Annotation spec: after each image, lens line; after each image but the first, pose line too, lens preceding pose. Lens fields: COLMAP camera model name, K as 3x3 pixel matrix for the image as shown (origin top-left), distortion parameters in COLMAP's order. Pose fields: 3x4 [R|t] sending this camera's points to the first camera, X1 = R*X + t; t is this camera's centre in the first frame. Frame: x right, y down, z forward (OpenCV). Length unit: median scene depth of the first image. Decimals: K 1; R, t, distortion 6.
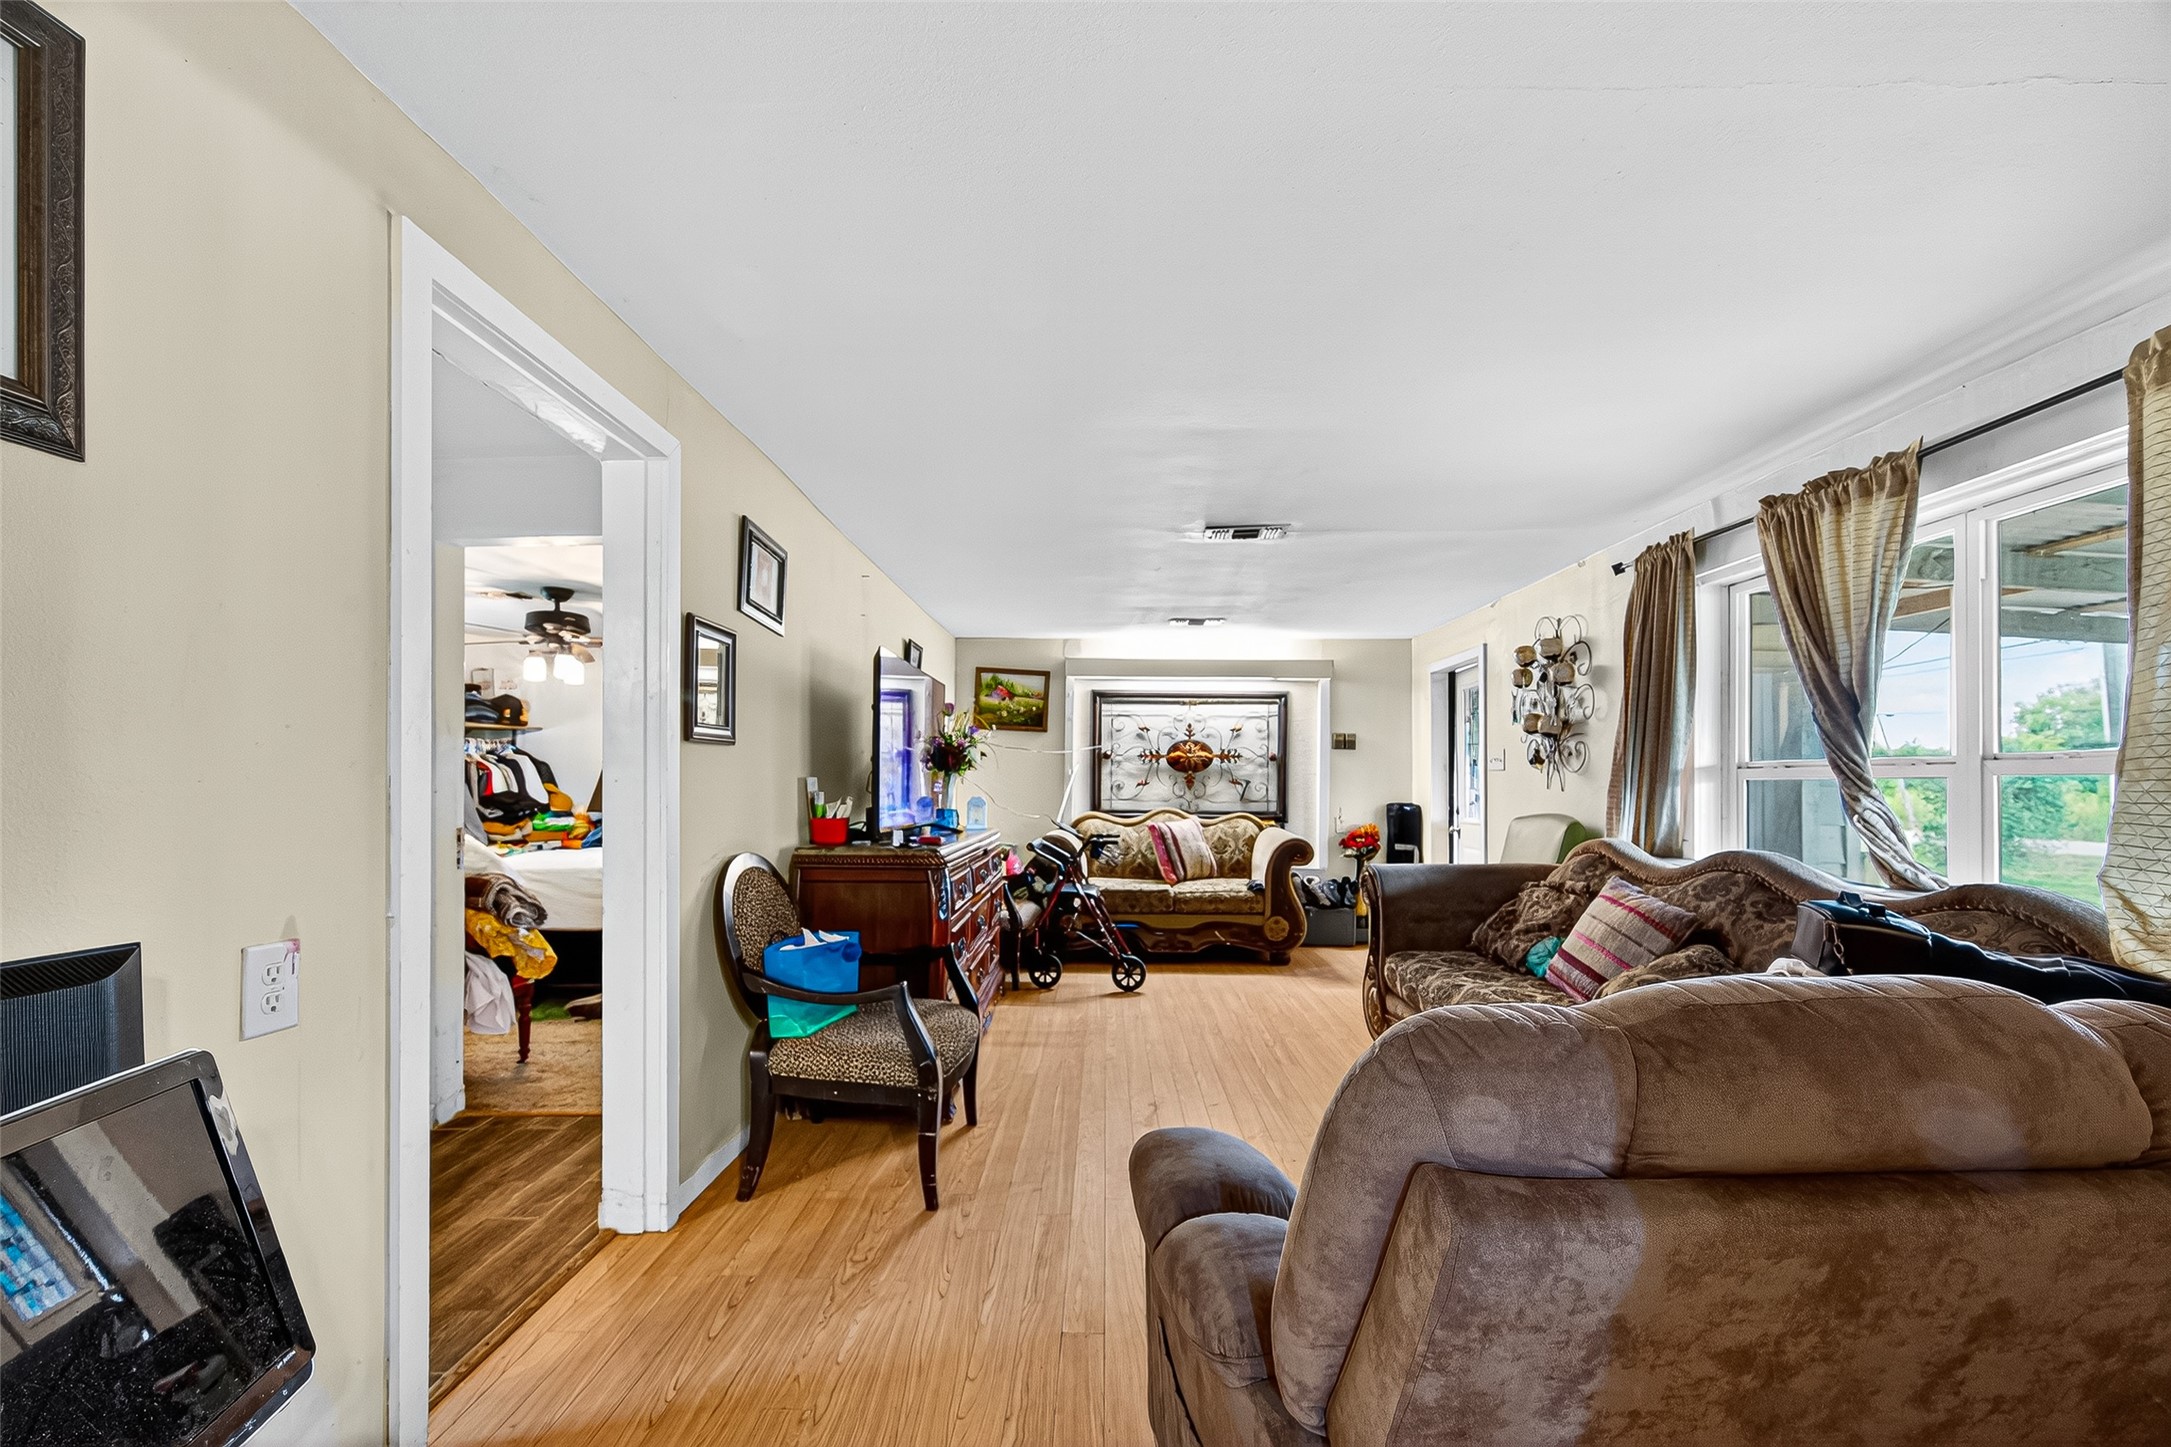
lens RADIAL K [[873.8, 0, 1088.5], [0, 873.8, 784.1], [0, 0, 1]] dist [-0.001495, -0.000031]
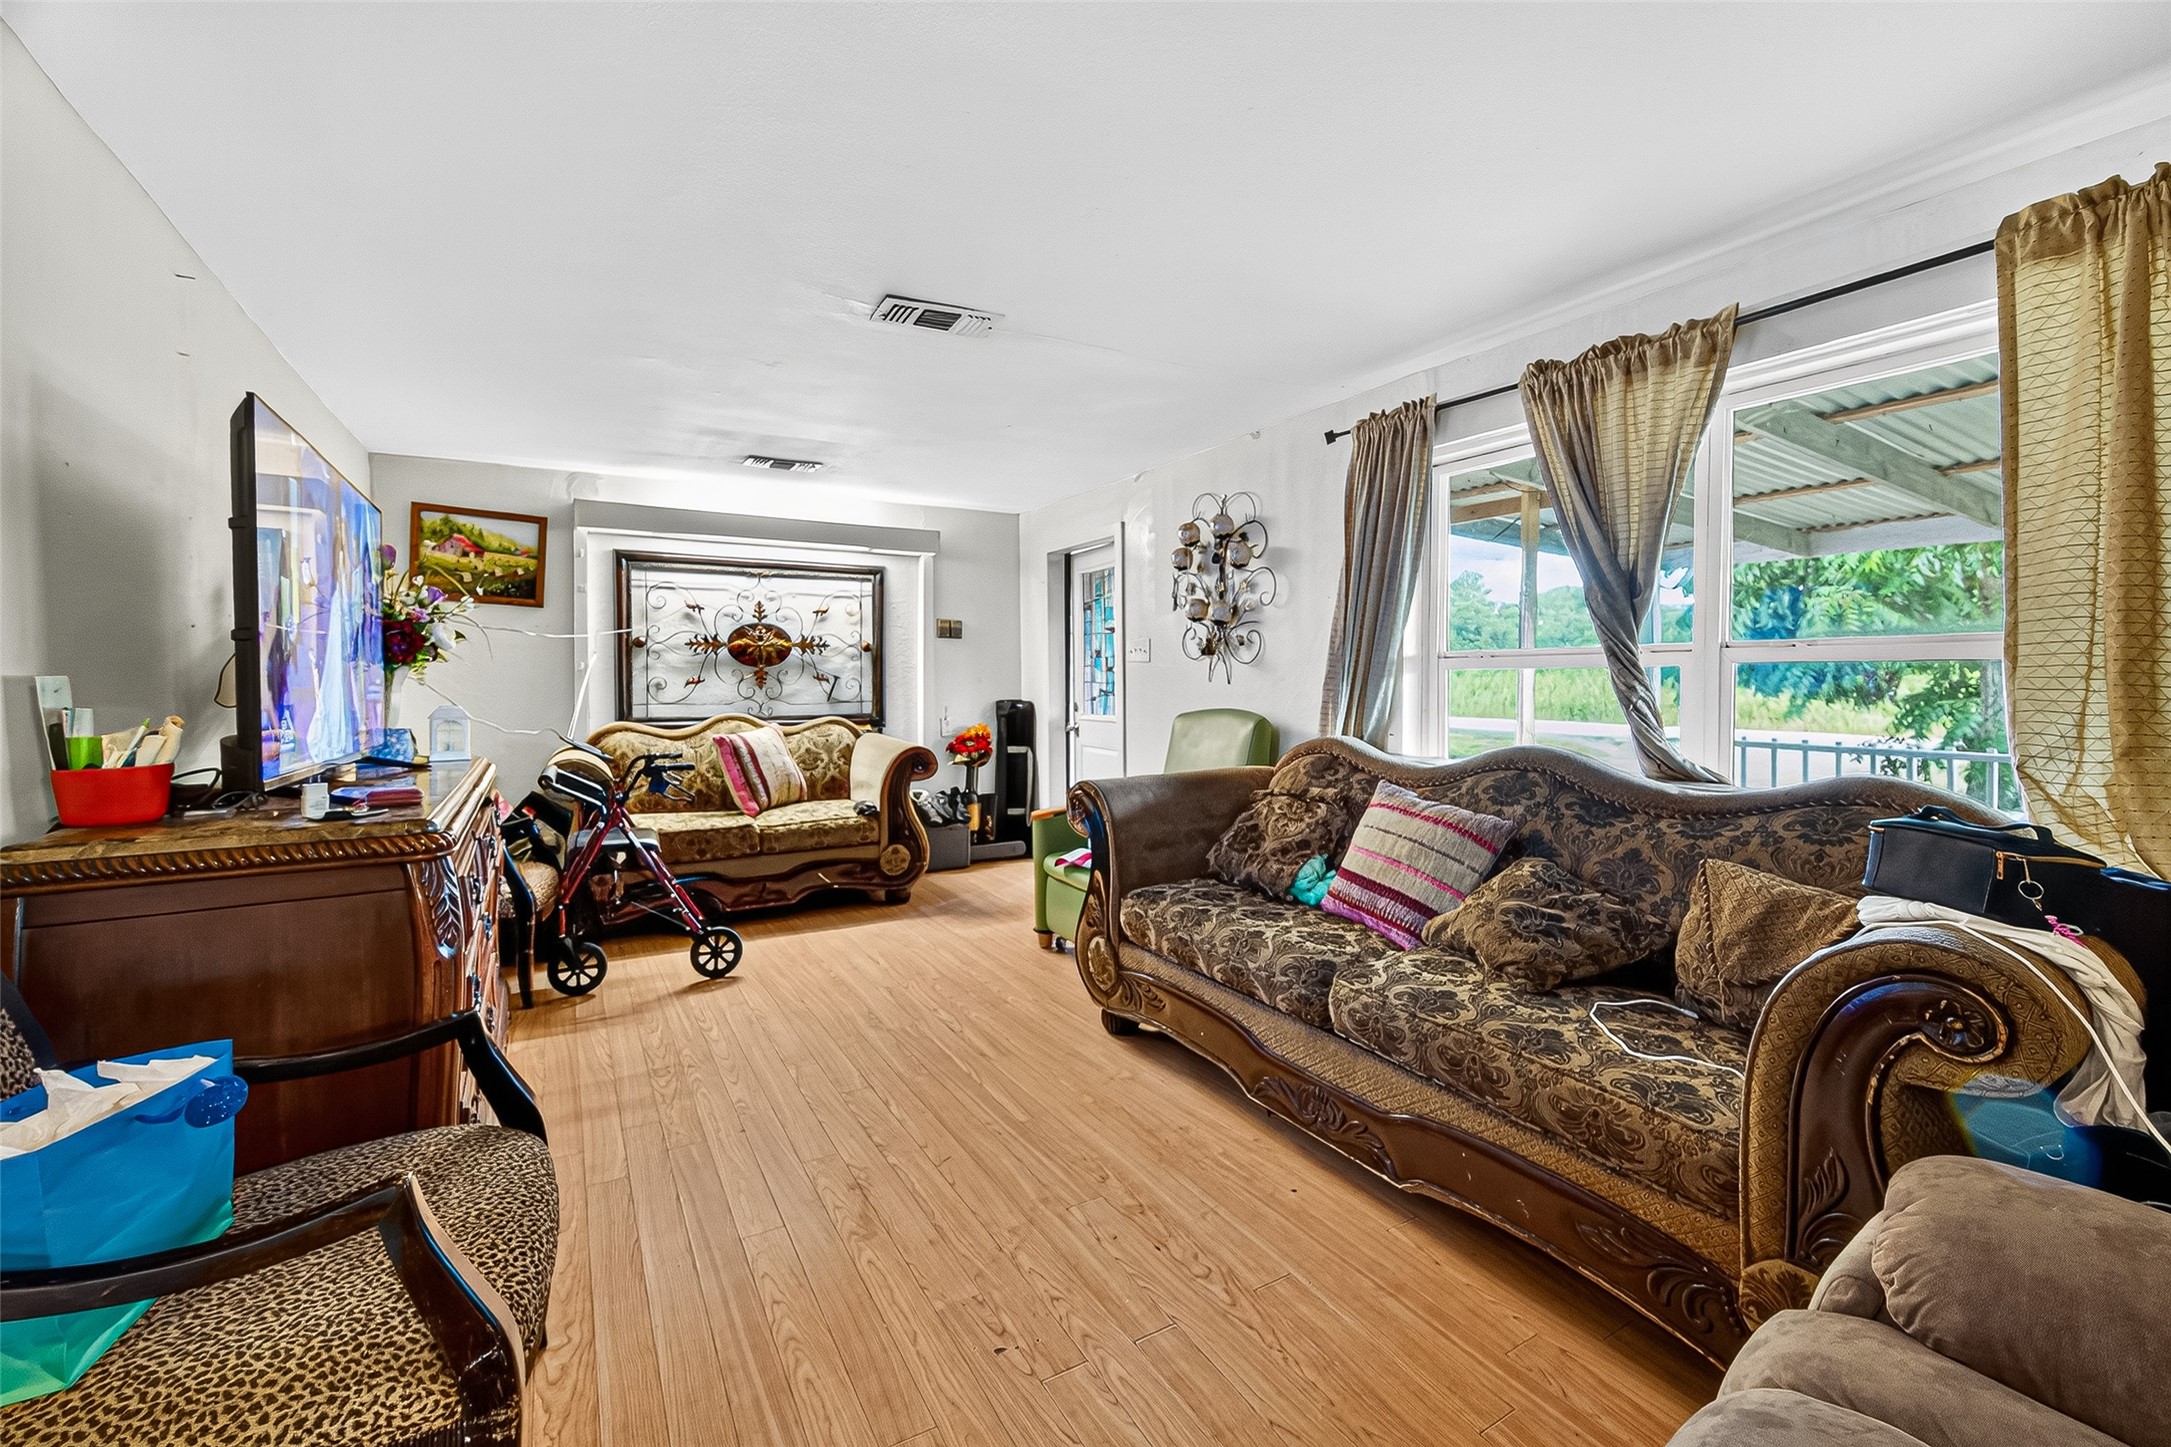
lens RADIAL K [[904.6, 0, 1084.0], [0, 904.6, 711.3], [0, 0, 1]] dist [-0.001166, -0.000633]
pose [[0.853814, -0.028417, 0.519802, -0.066925], [0.010352, 0.999238, 0.037623, -0.000730], [-0.520475, -0.026742, 0.853458, 0.209373]]
